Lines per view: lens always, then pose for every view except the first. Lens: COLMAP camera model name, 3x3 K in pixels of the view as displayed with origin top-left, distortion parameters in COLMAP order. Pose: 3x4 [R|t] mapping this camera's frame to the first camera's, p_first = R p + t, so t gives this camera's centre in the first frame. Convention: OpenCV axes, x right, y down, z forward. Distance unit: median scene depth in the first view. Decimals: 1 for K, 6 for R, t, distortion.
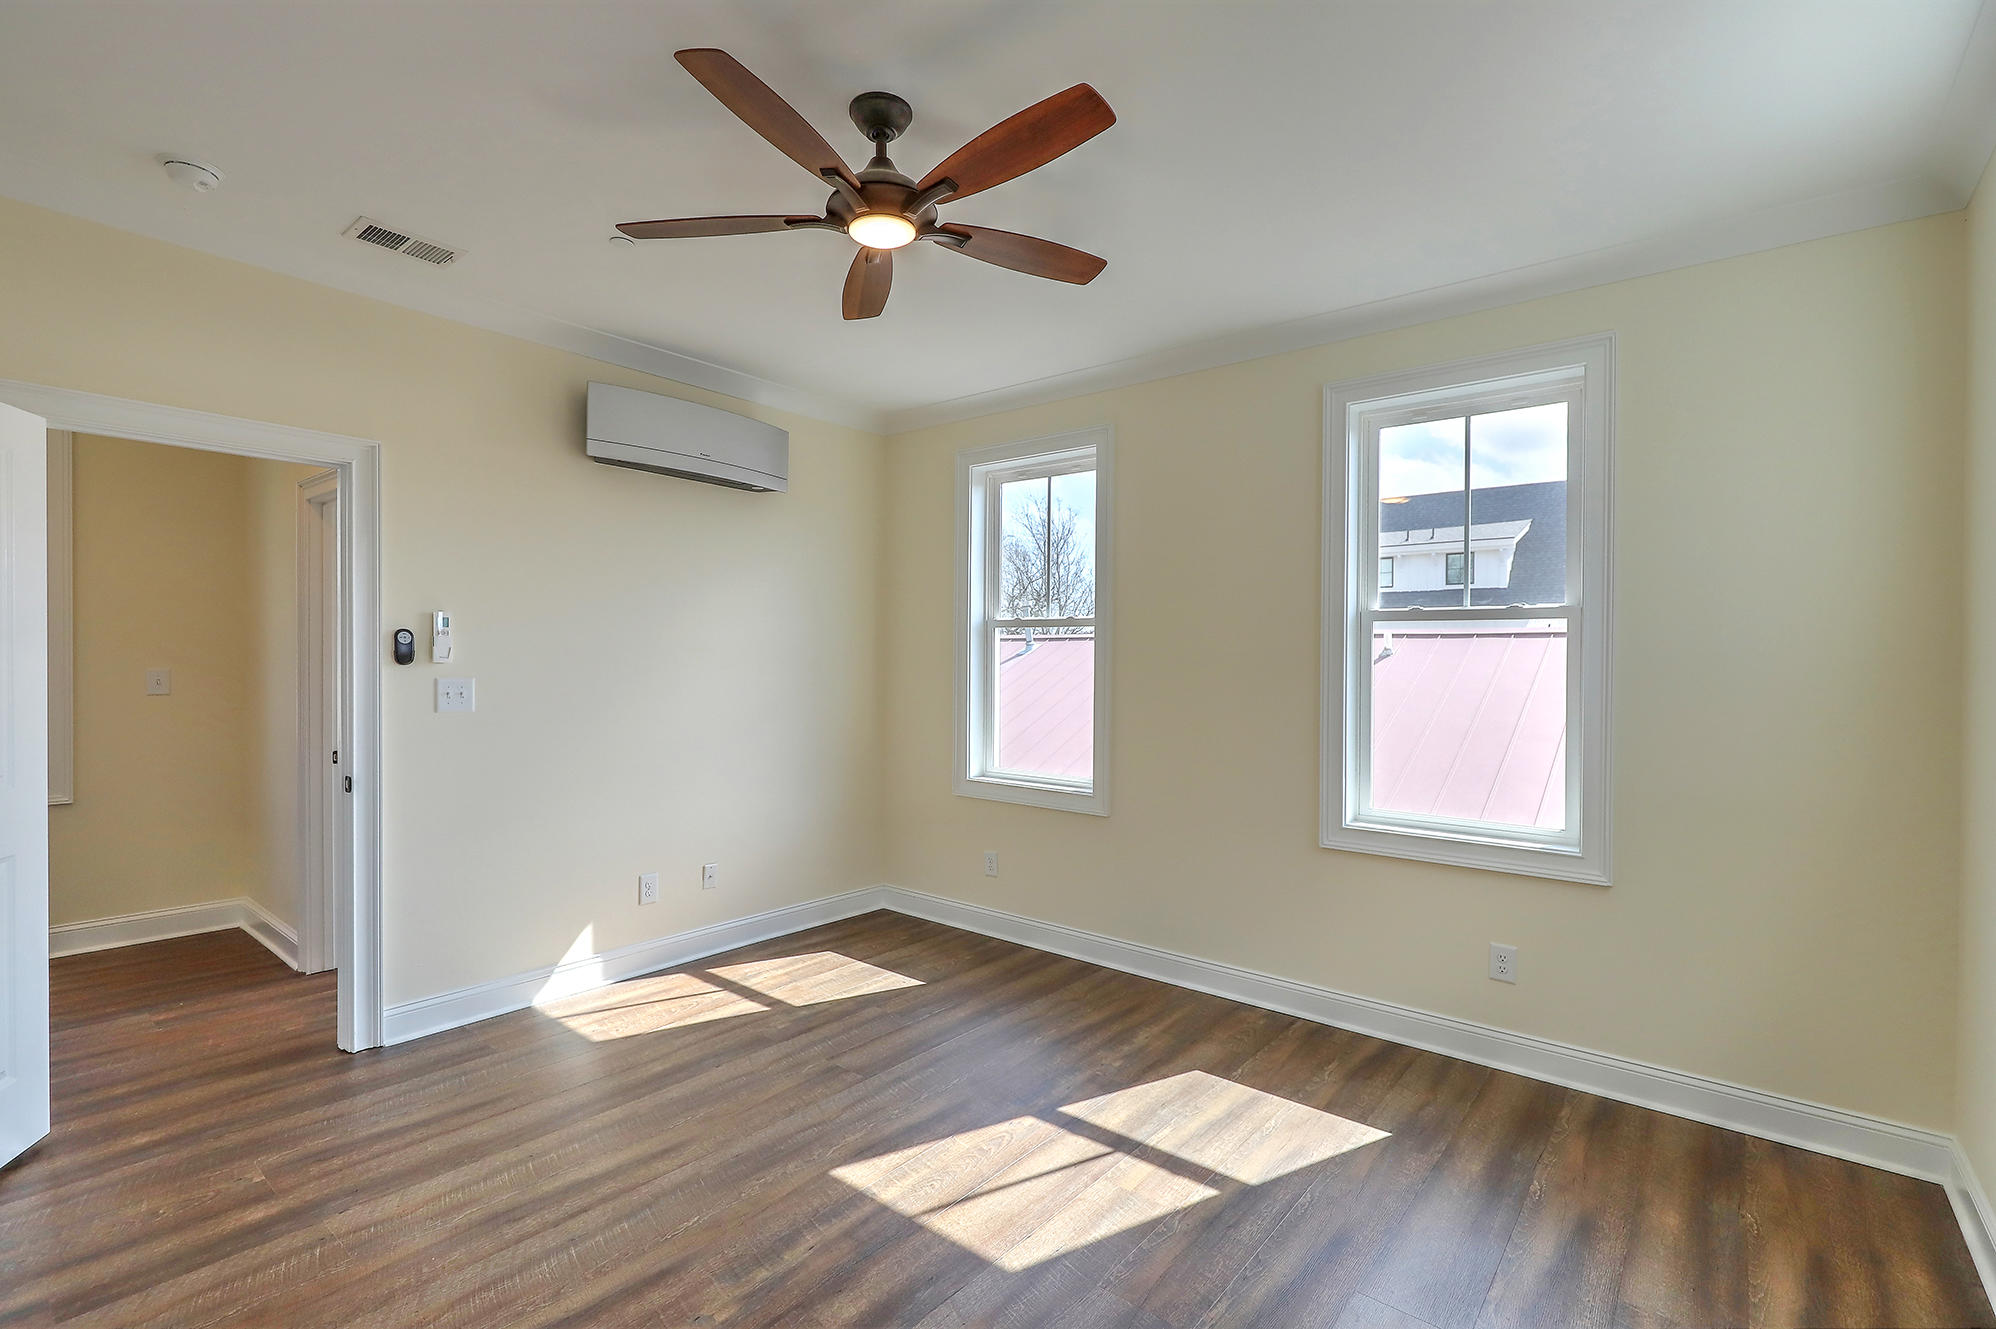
lens RADIAL K [[907.8, 0, 1002.0], [0, 907.8, 668.2], [0, 0, 1]] dist [0.001305, 0.000309]
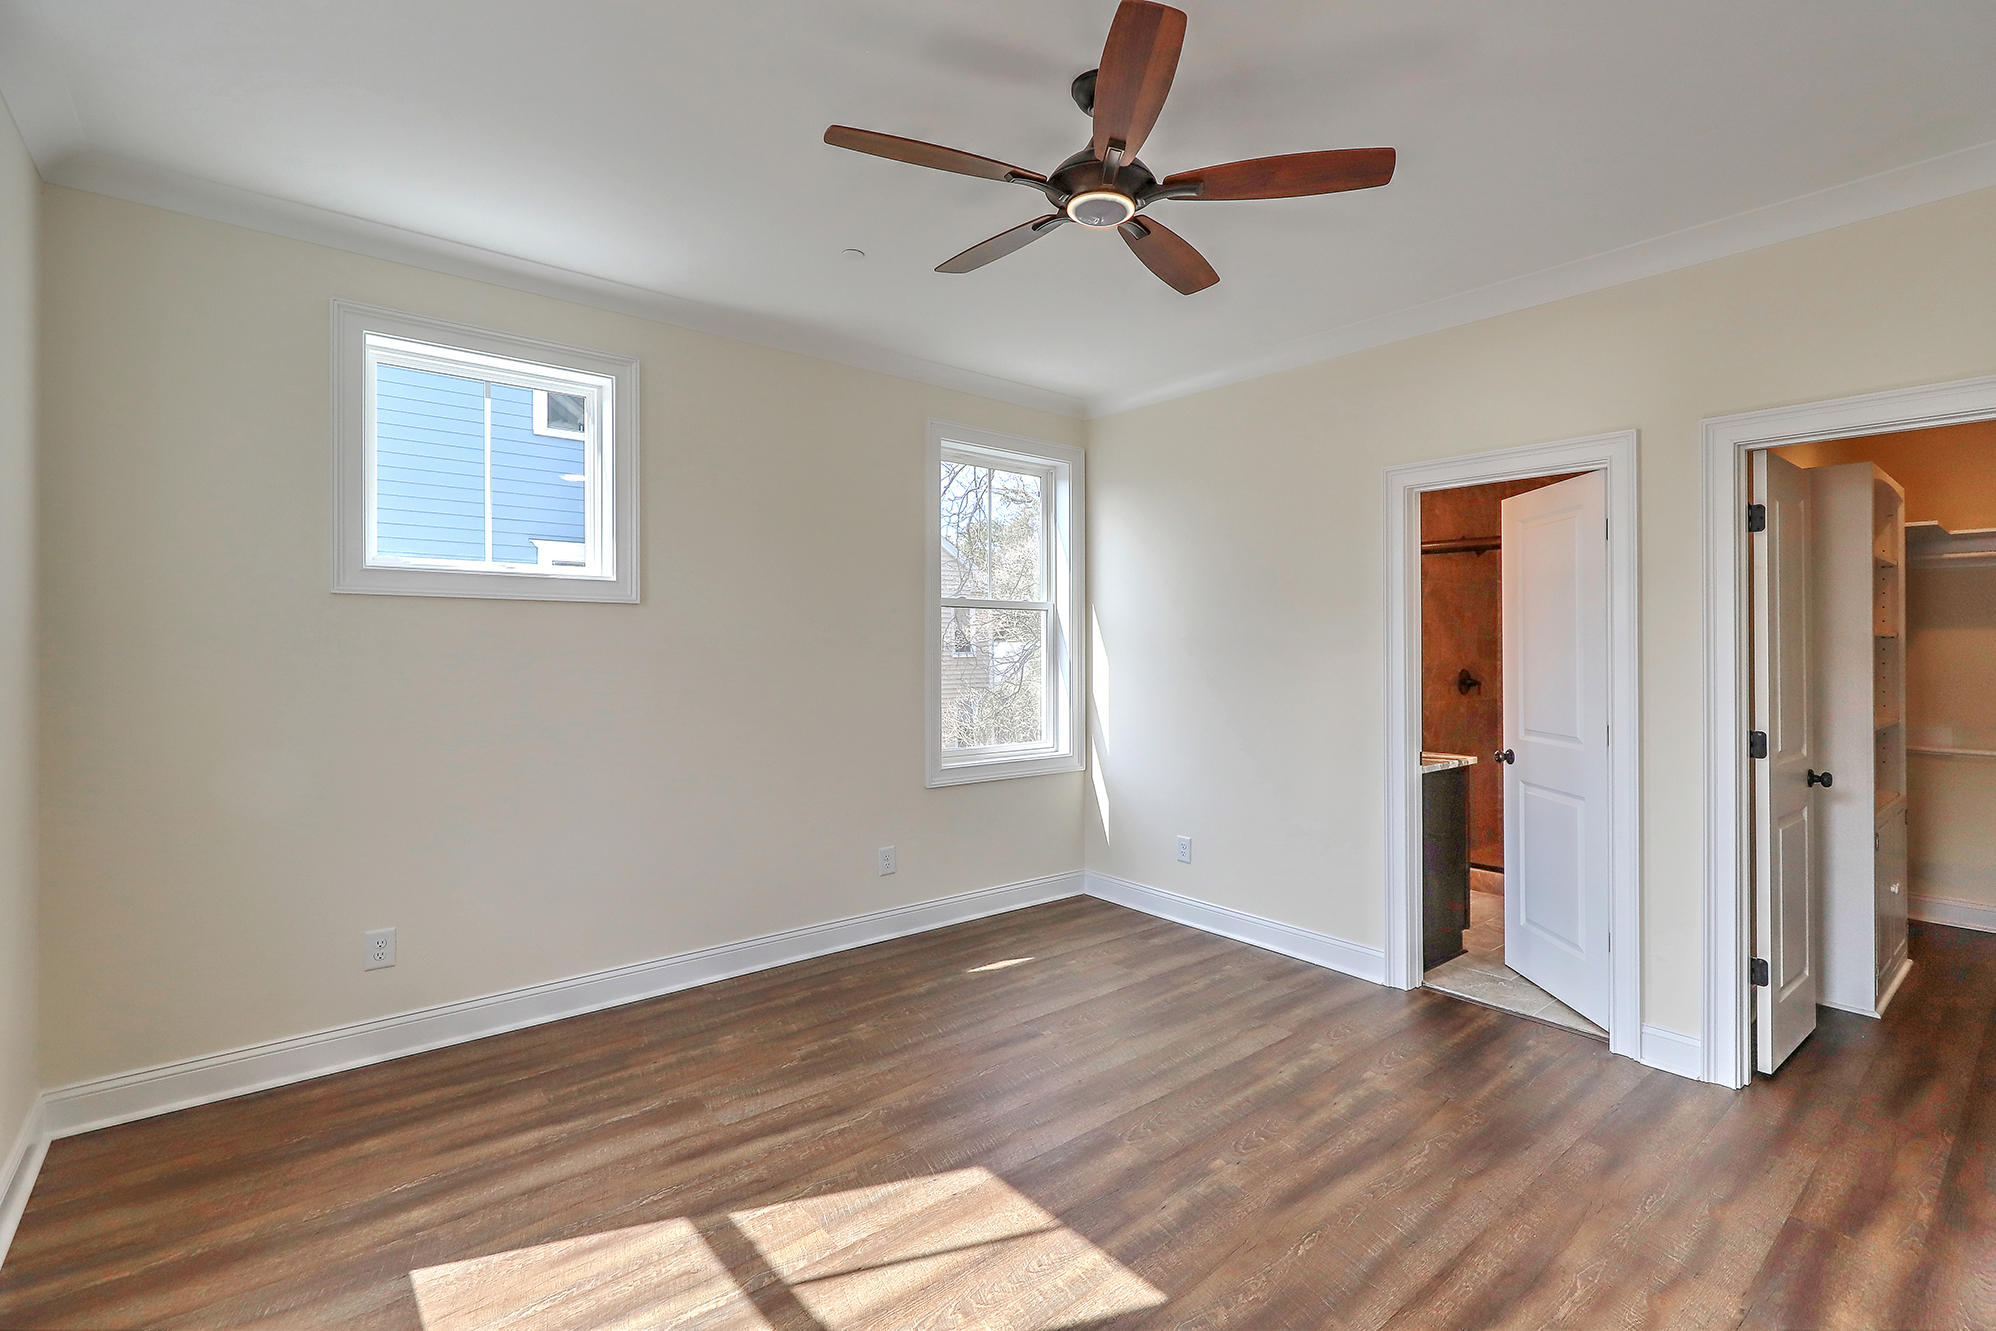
lens RADIAL K [[907.8, 0, 1011.4], [0, 907.8, 648.1], [0, 0, 1]] dist [0.001305, 0.000309]
pose [[-0.981775, -0.019619, 0.189031, -0.186520], [-0.017627, 0.999770, 0.012214, -0.008816], [-0.189227, 0.008660, -0.981895, 1.713276]]
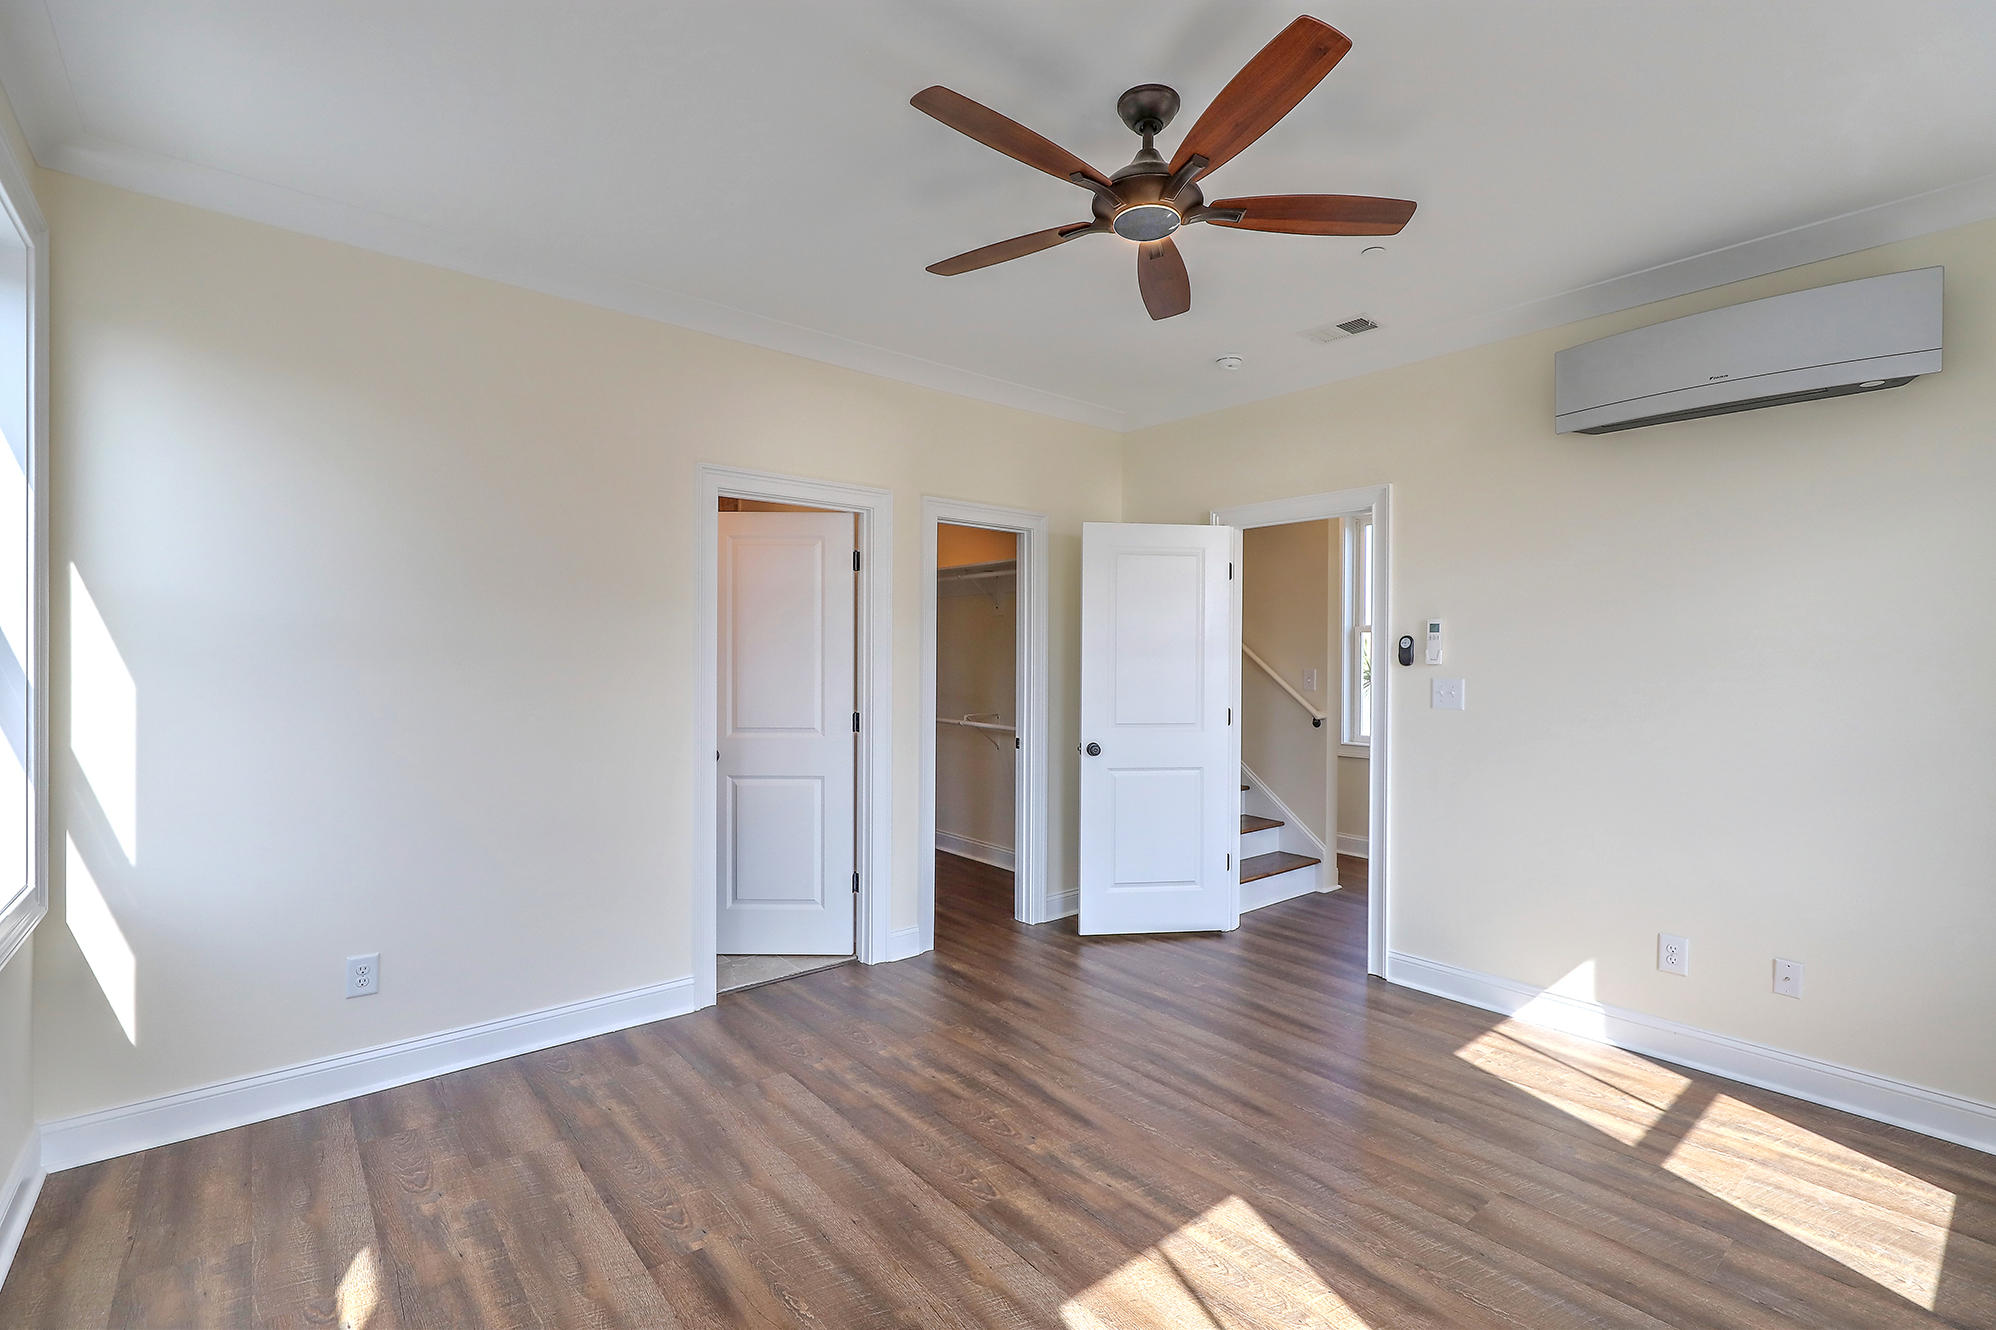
lens RADIAL K [[907.8, 0, 1007.9], [0, 907.8, 667.6], [0, 0, 1]] dist [0.001305, 0.000309]
pose [[-0.188387, 0.000732, -0.982095, 0.755808], [-0.014338, 0.999891, 0.003496, 0.002624], [0.981990, 0.014740, -0.188356, 0.902412]]
